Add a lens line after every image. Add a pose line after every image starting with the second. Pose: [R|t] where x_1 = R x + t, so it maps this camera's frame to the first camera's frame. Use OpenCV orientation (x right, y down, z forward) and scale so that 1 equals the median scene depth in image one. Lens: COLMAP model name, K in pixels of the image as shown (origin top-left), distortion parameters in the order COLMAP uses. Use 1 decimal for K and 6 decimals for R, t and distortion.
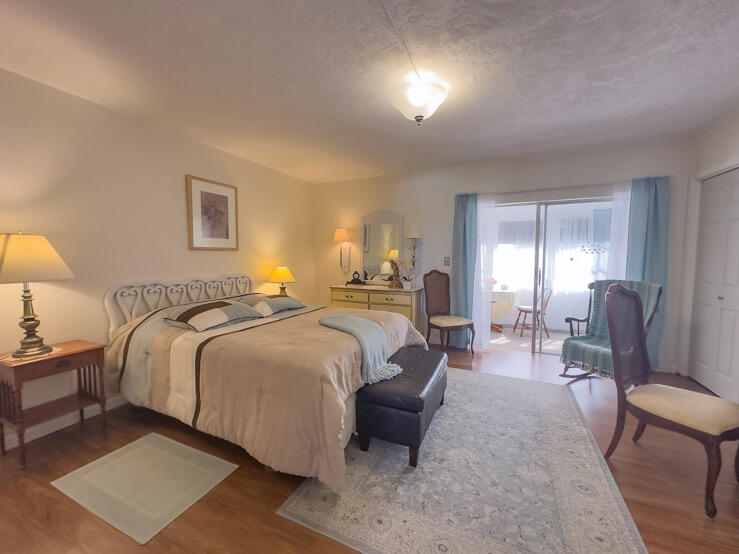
lens RADIAL K [[294.7, 0, 369.5], [0, 294.7, 277.0], [0, 0, 1]] dist [-0.001052, 0.000202]
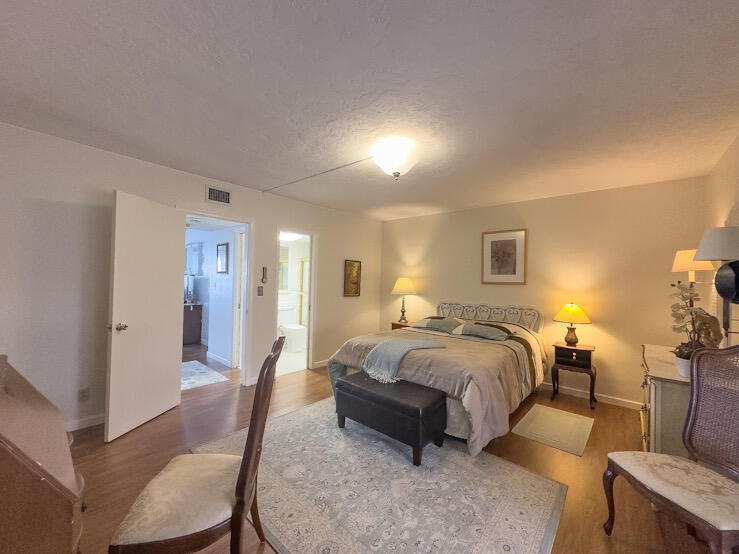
lens RADIAL K [[294.7, 0, 369.5], [0, 294.7, 277.0], [0, 0, 1]] dist [-0.001052, 0.000202]
pose [[-0.284321, -0.016544, -0.958586, 0.868004], [-0.090176, 0.995880, 0.009559, -0.084218], [0.954479, 0.089159, -0.284642, 0.830796]]
